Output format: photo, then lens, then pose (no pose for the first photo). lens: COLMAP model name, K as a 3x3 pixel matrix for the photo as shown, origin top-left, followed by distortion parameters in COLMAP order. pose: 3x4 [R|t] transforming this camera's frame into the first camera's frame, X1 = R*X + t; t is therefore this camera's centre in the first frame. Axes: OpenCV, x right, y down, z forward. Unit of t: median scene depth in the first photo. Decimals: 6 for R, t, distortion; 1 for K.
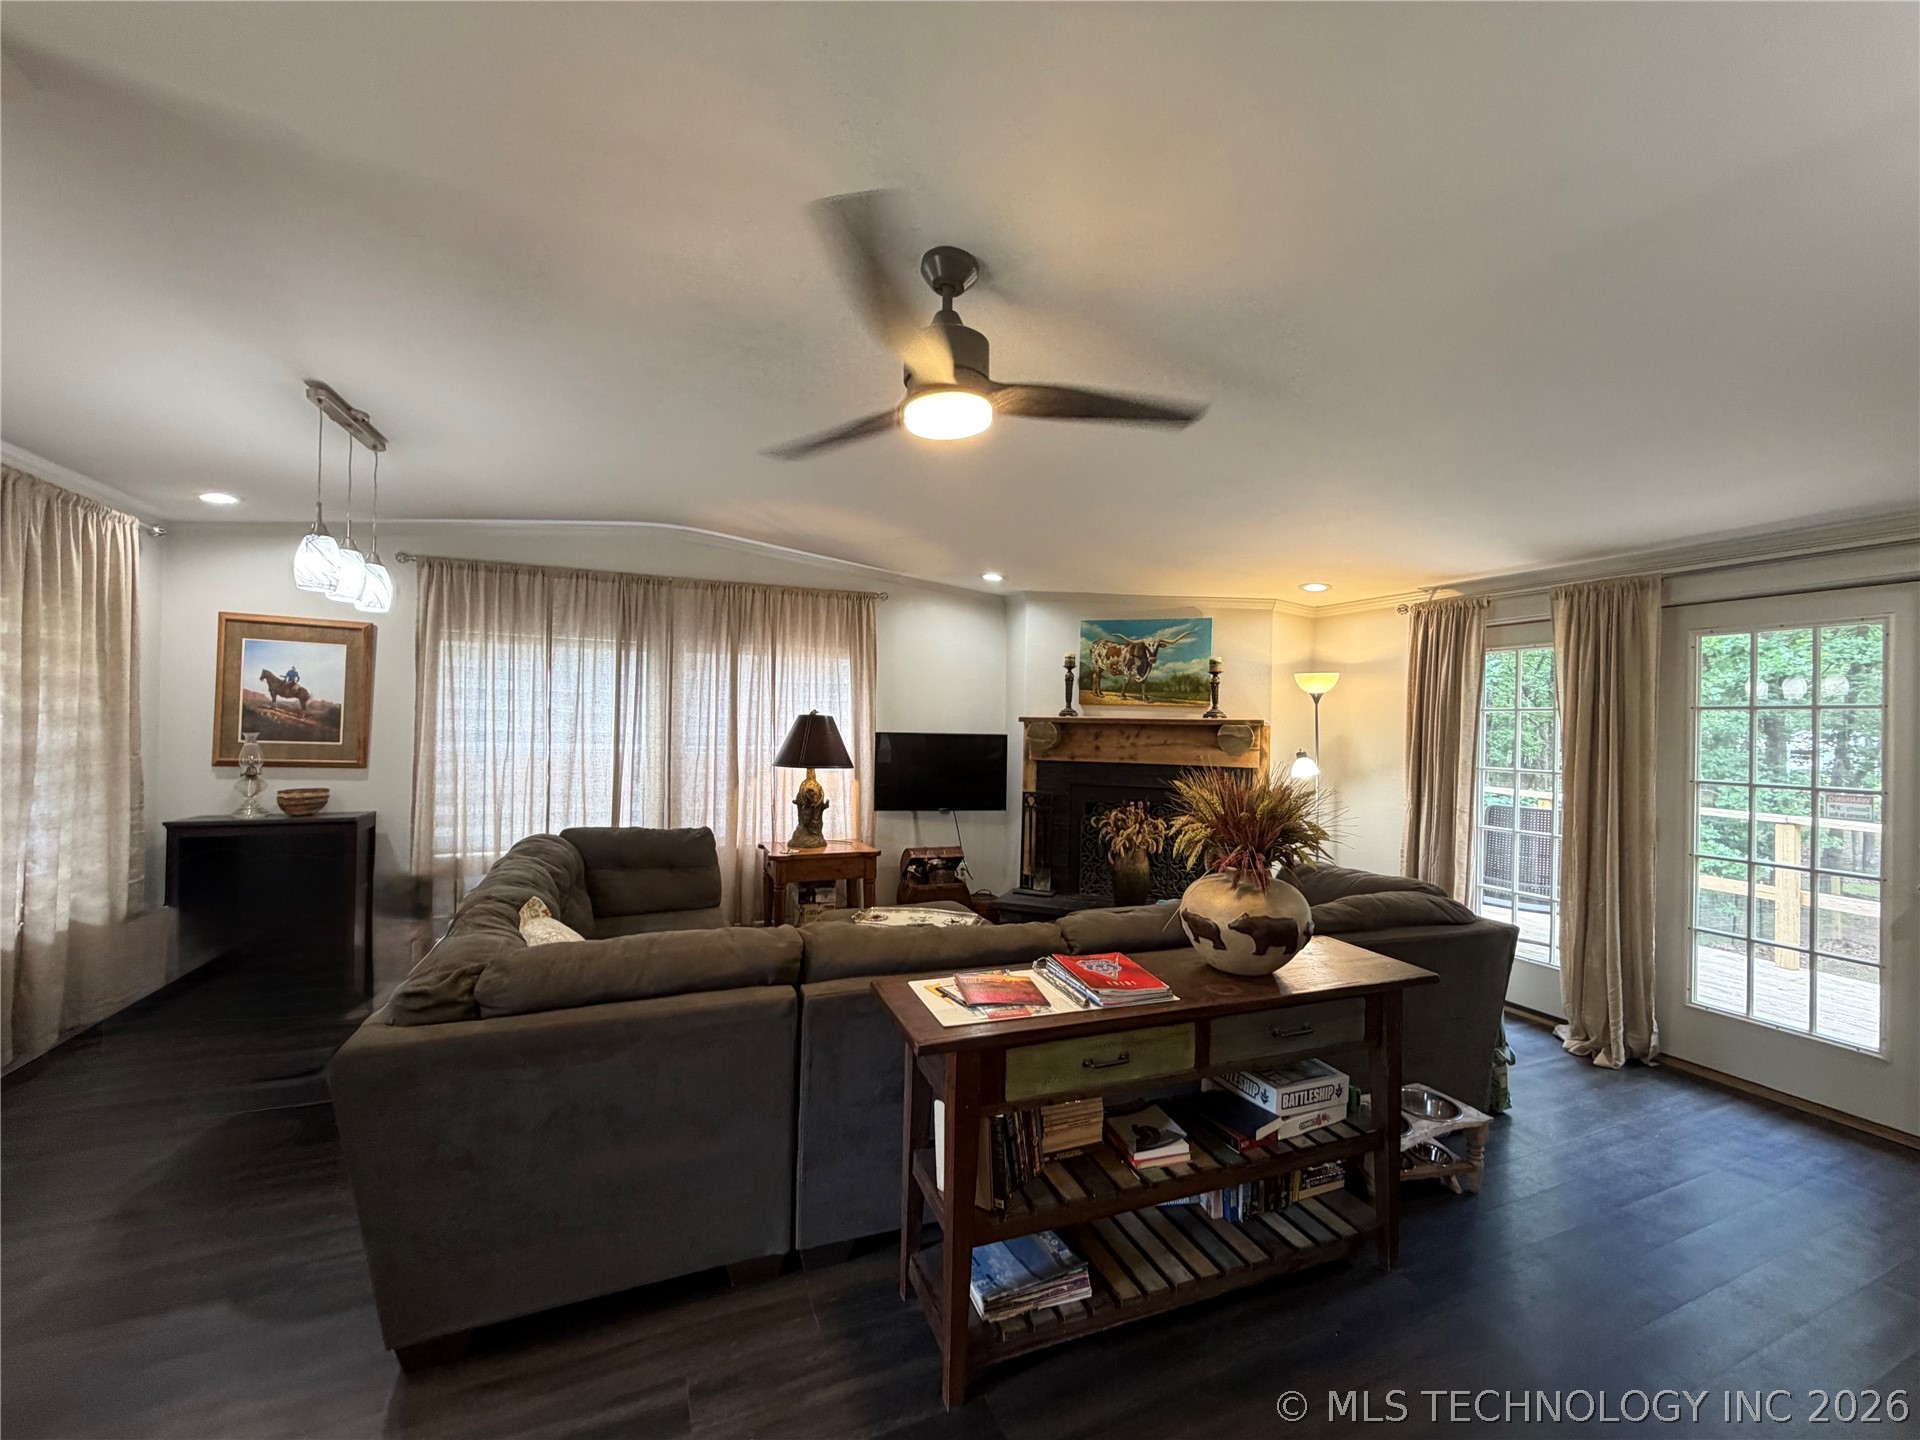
lens RADIAL K [[764.8, 0, 956.5], [0, 764.8, 724.3], [0, 0, 1]] dist [-0.002674, -0.000203]
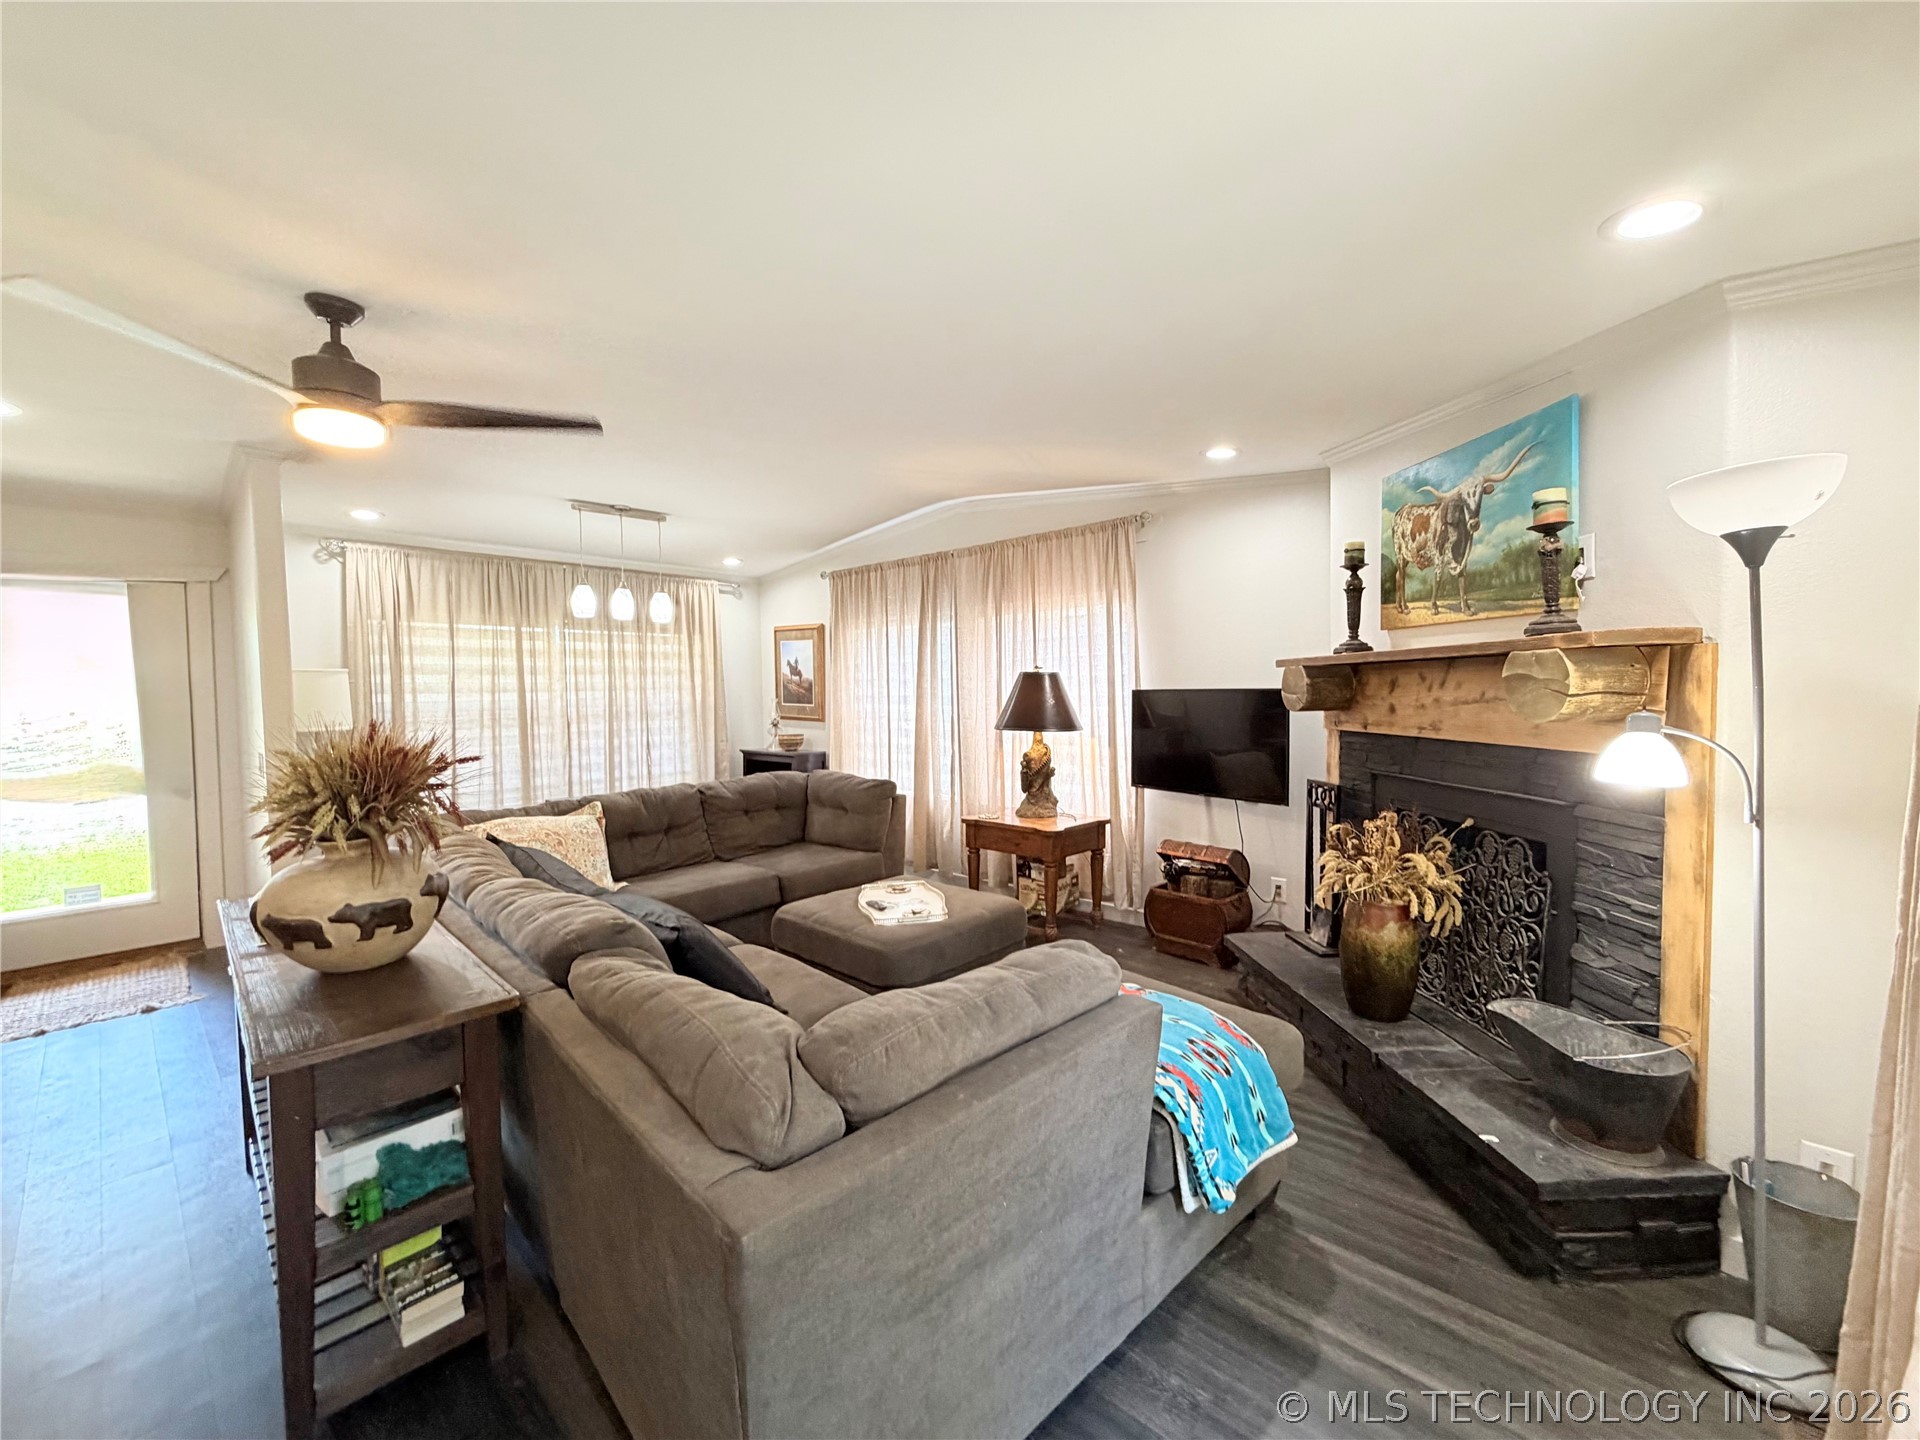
lens RADIAL K [[764.8, 0, 963.0], [0, 764.8, 716.2], [0, 0, 1]] dist [-0.002674, -0.000203]
pose [[0.427566, 0.007106, -0.903956, 0.583899], [0.021733, 0.999599, 0.018137, 0.021331], [0.903723, -0.027400, 0.427240, 0.527965]]
